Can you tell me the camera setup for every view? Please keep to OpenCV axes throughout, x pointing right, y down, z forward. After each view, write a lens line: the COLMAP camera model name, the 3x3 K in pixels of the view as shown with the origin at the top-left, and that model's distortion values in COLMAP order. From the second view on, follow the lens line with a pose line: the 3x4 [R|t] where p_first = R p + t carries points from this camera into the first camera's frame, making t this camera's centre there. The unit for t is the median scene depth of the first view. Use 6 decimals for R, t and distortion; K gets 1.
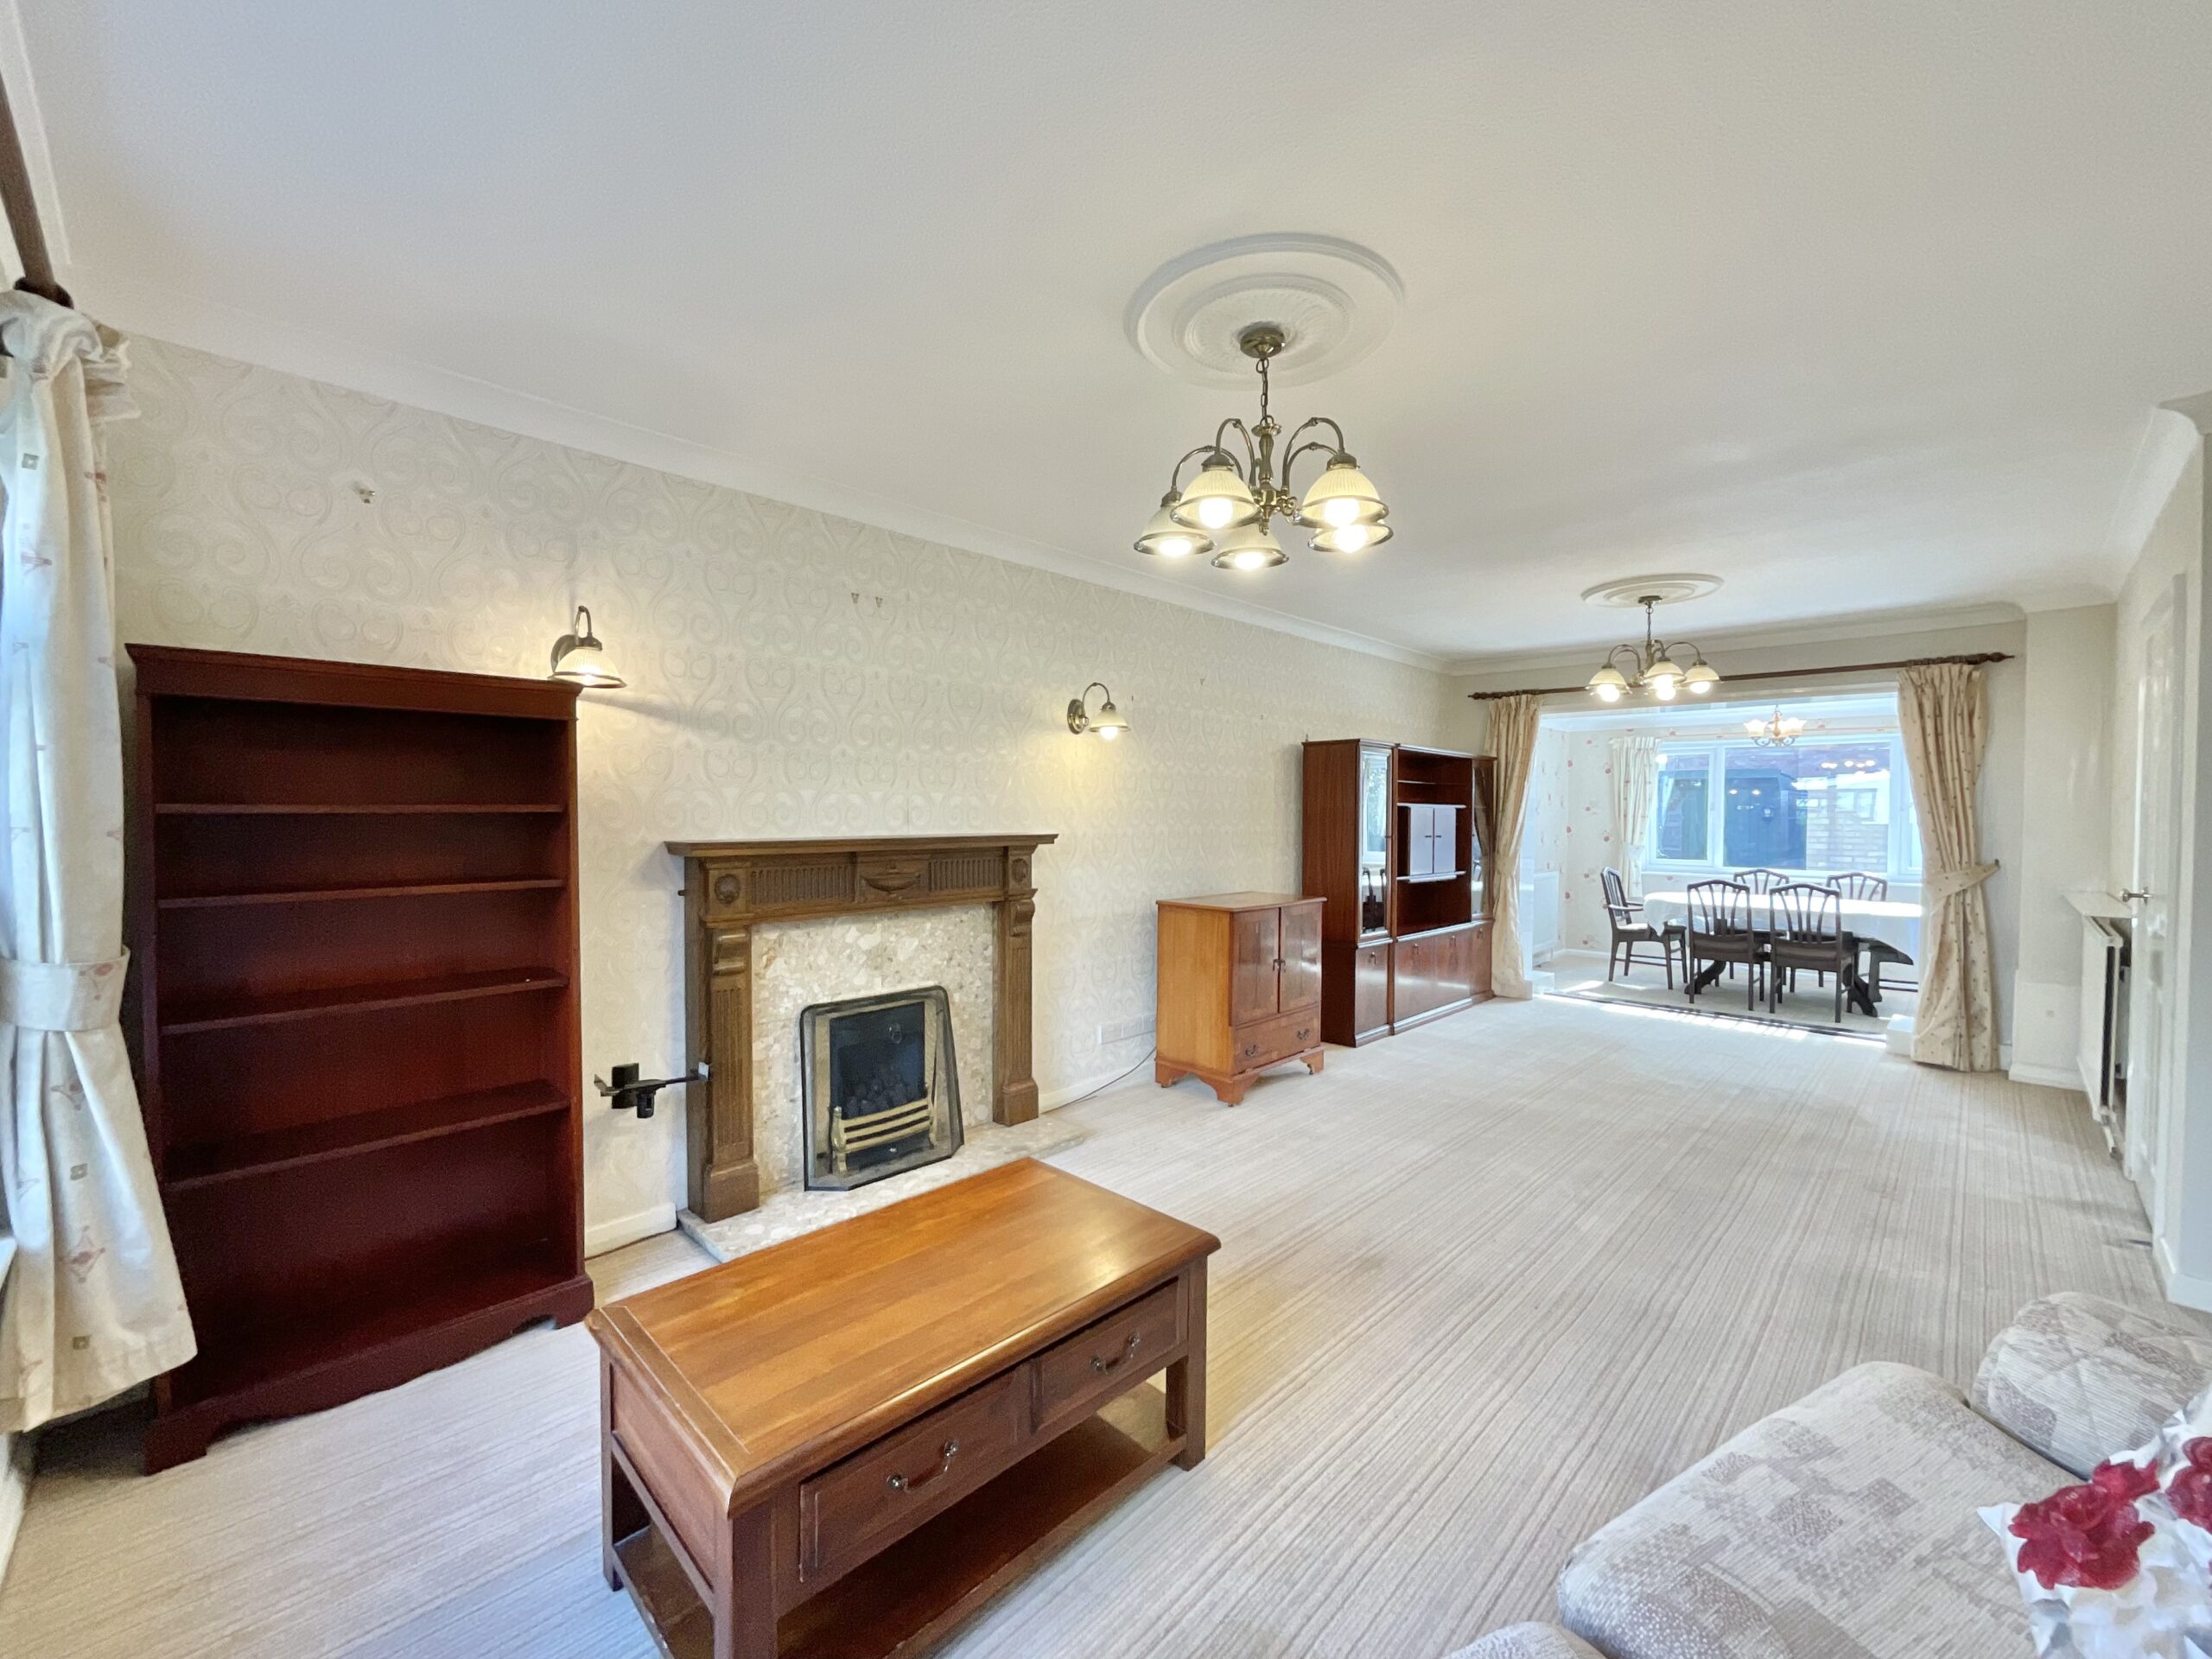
lens RADIAL K [[899.4, 0, 1110.0], [0, 899.4, 833.2], [0, 0, 1]] dist [0.000853, -0.000027]
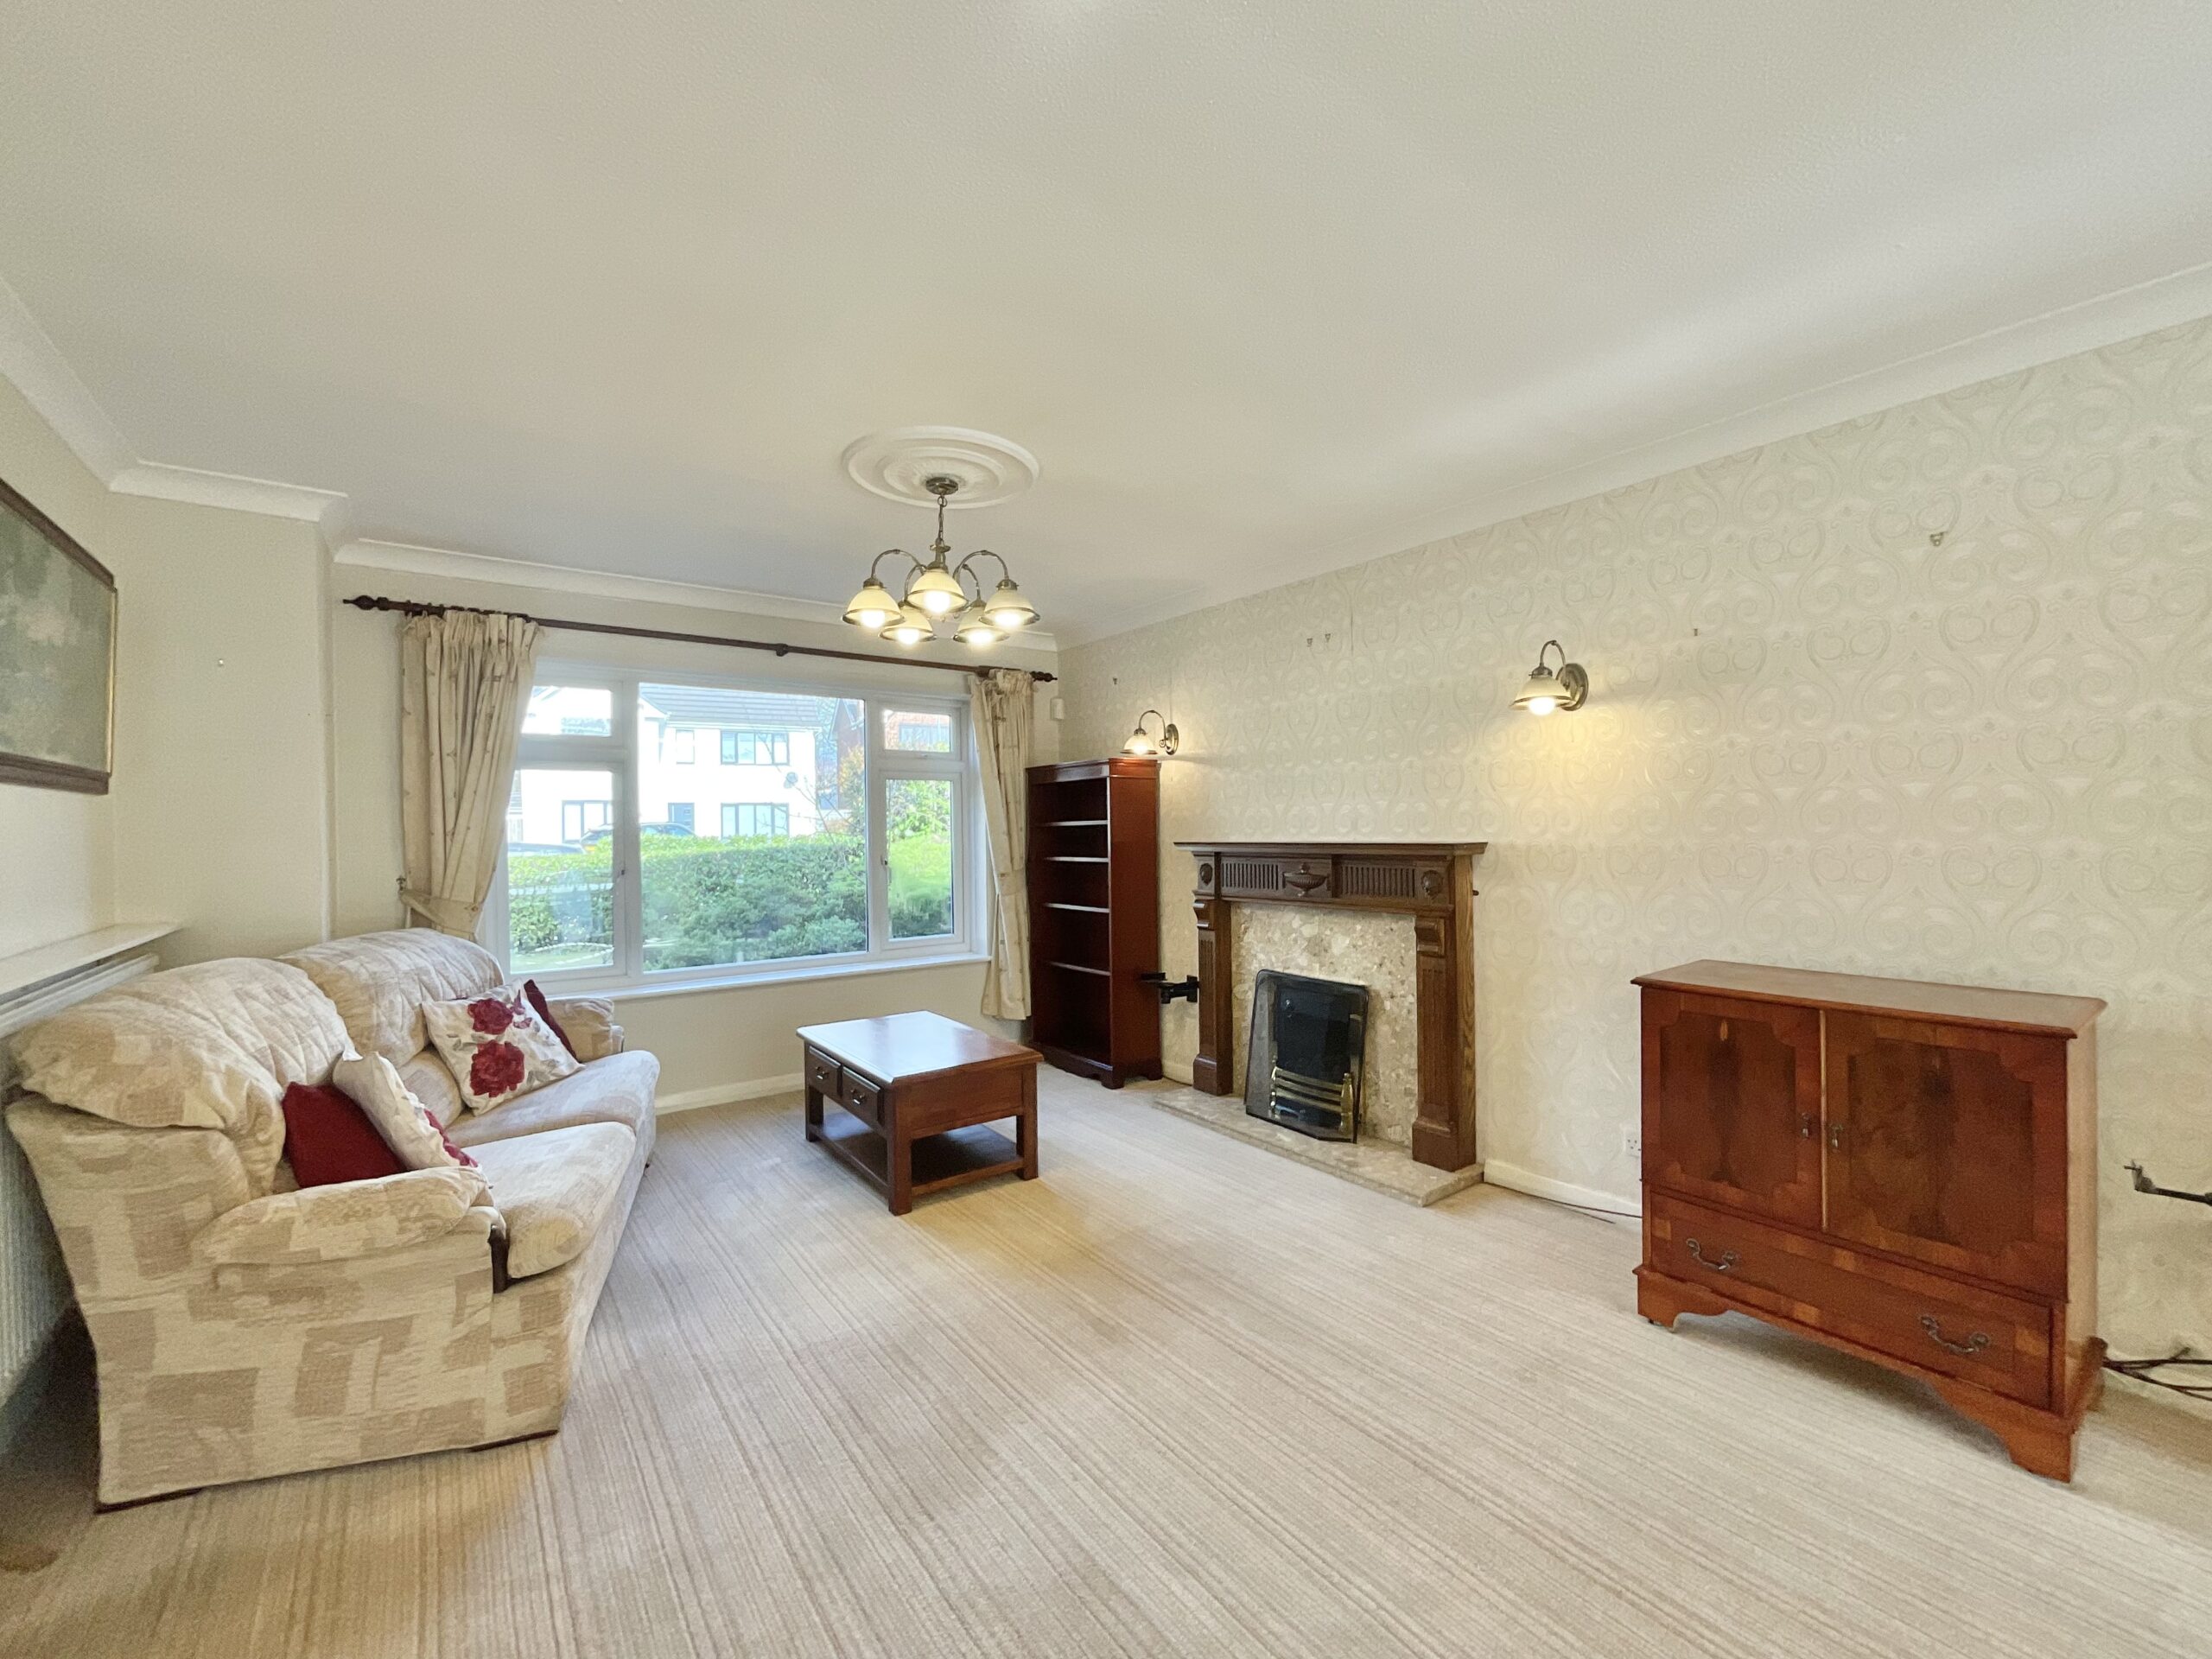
lens RADIAL K [[899.4, 0, 1092.4], [0, 899.4, 825.9], [0, 0, 1]] dist [0.000853, -0.000027]
pose [[-0.162019, -0.000788, -0.986787, 0.934548], [-0.009634, 0.999953, 0.000783, -0.014872], [0.986741, 0.009633, -0.162019, 0.901854]]
